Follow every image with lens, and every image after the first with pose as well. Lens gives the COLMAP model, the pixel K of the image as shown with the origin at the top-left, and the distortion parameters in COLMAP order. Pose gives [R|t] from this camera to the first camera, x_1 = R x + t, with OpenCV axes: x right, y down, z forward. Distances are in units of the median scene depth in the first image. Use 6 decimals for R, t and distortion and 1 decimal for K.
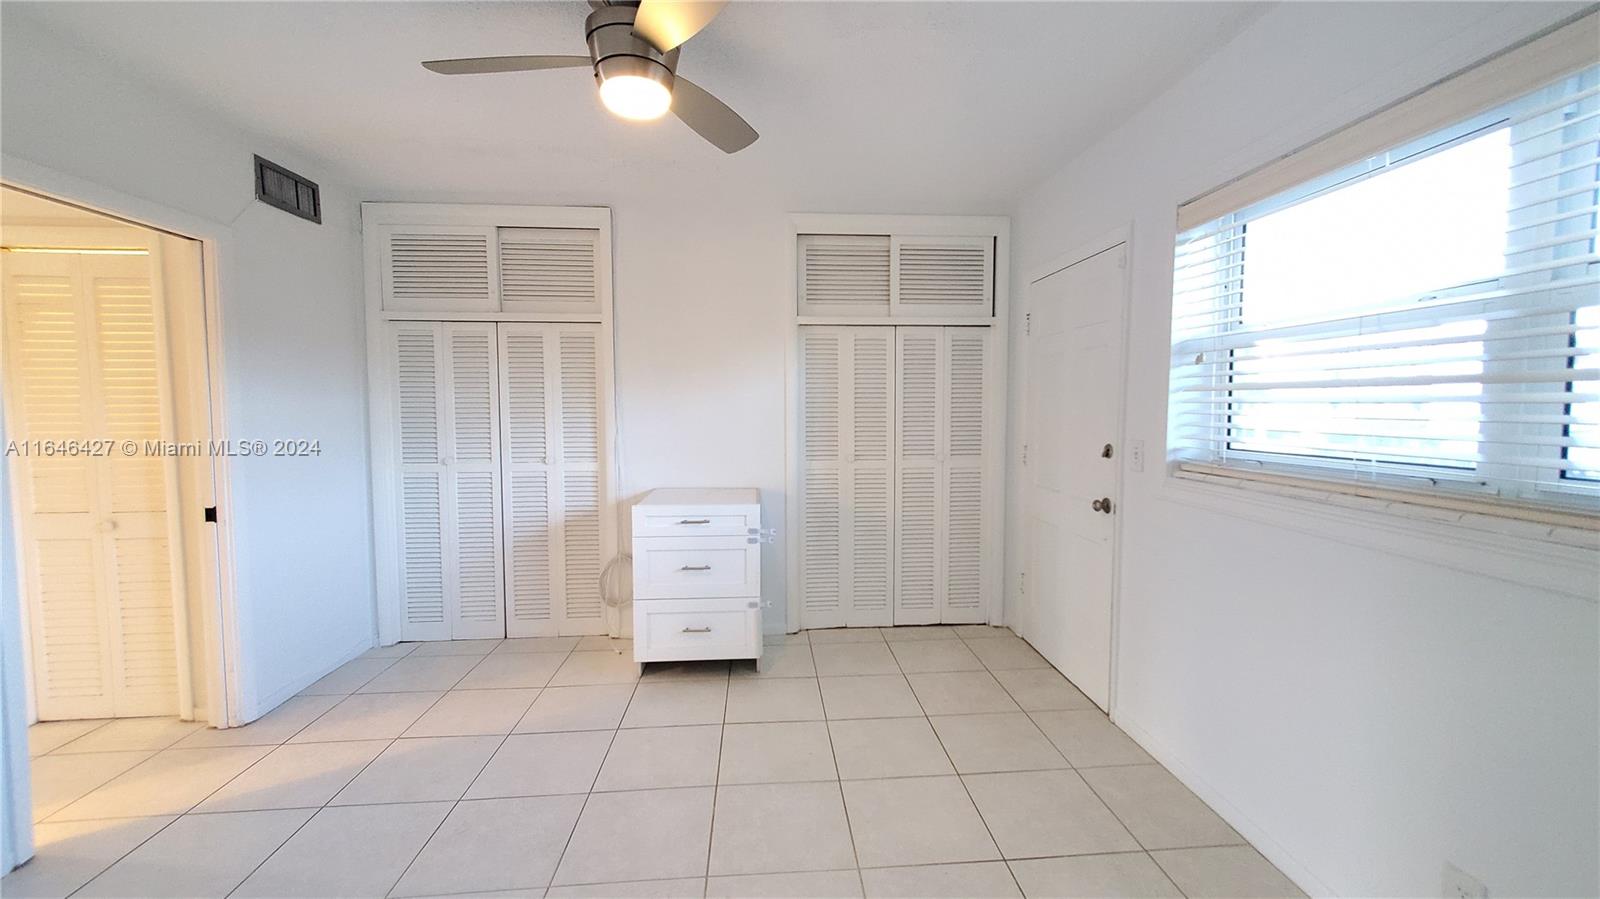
lens RADIAL K [[632.0, 0, 809.3], [0, 632.0, 442.6], [0, 0, 1]] dist [0.009630, -0.002657]
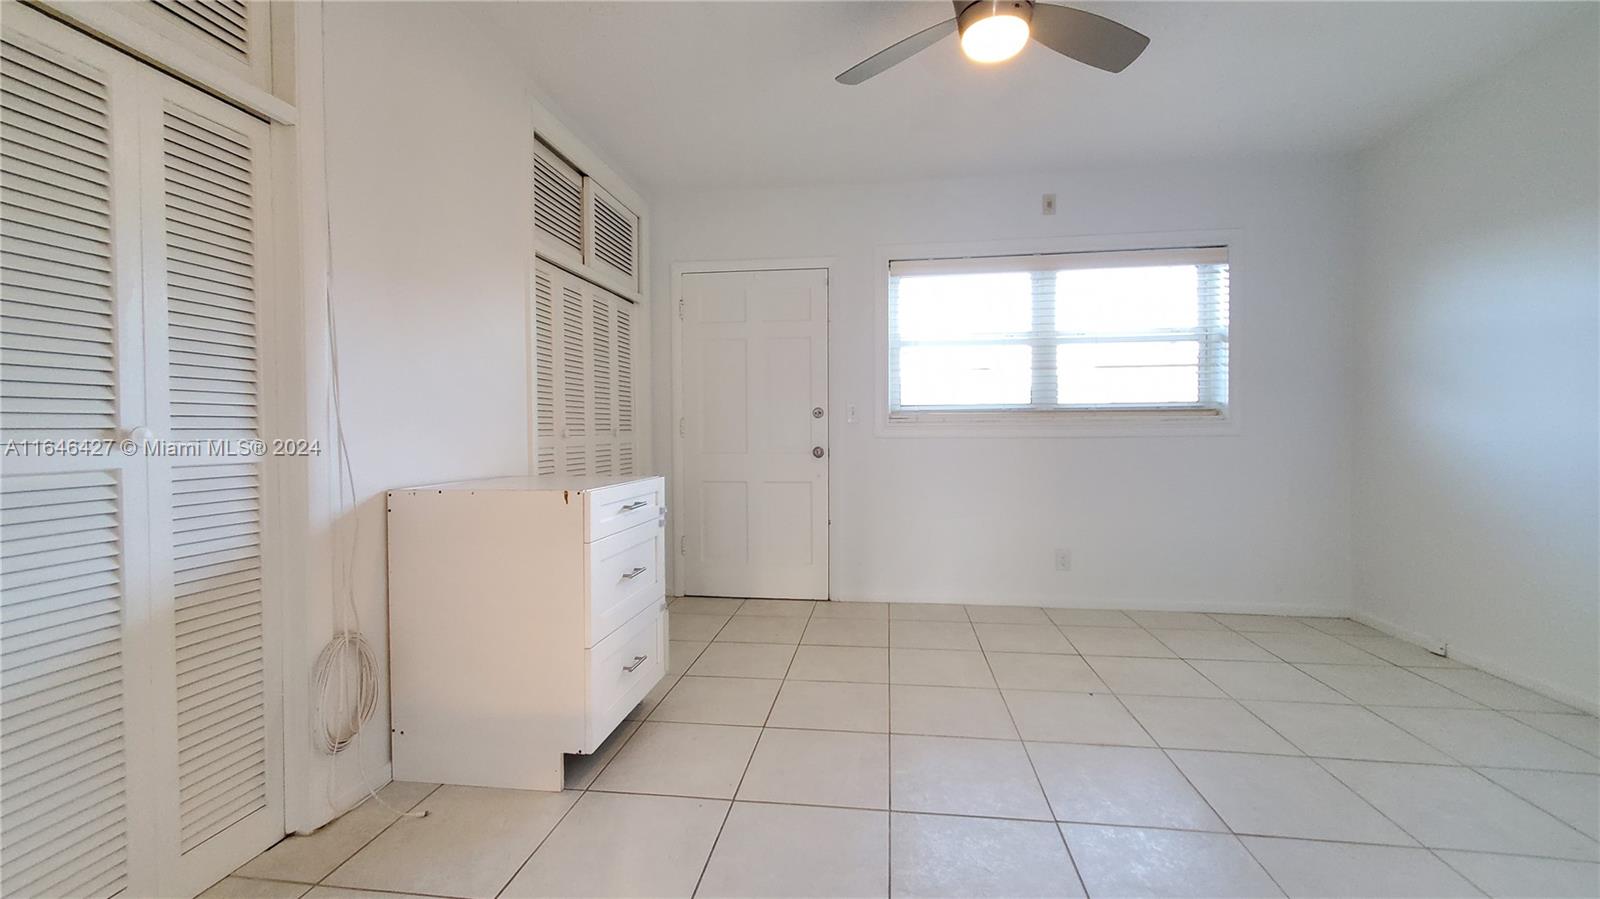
lens RADIAL K [[632.0, 0, 809.3], [0, 632.0, 442.6], [0, 0, 1]] dist [0.009630, -0.002657]
pose [[0.205412, -0.021972, 0.978429, -0.681329], [0.058975, 0.998209, 0.010035, 0.049107], [-0.976897, 0.055641, 0.206340, 0.549548]]
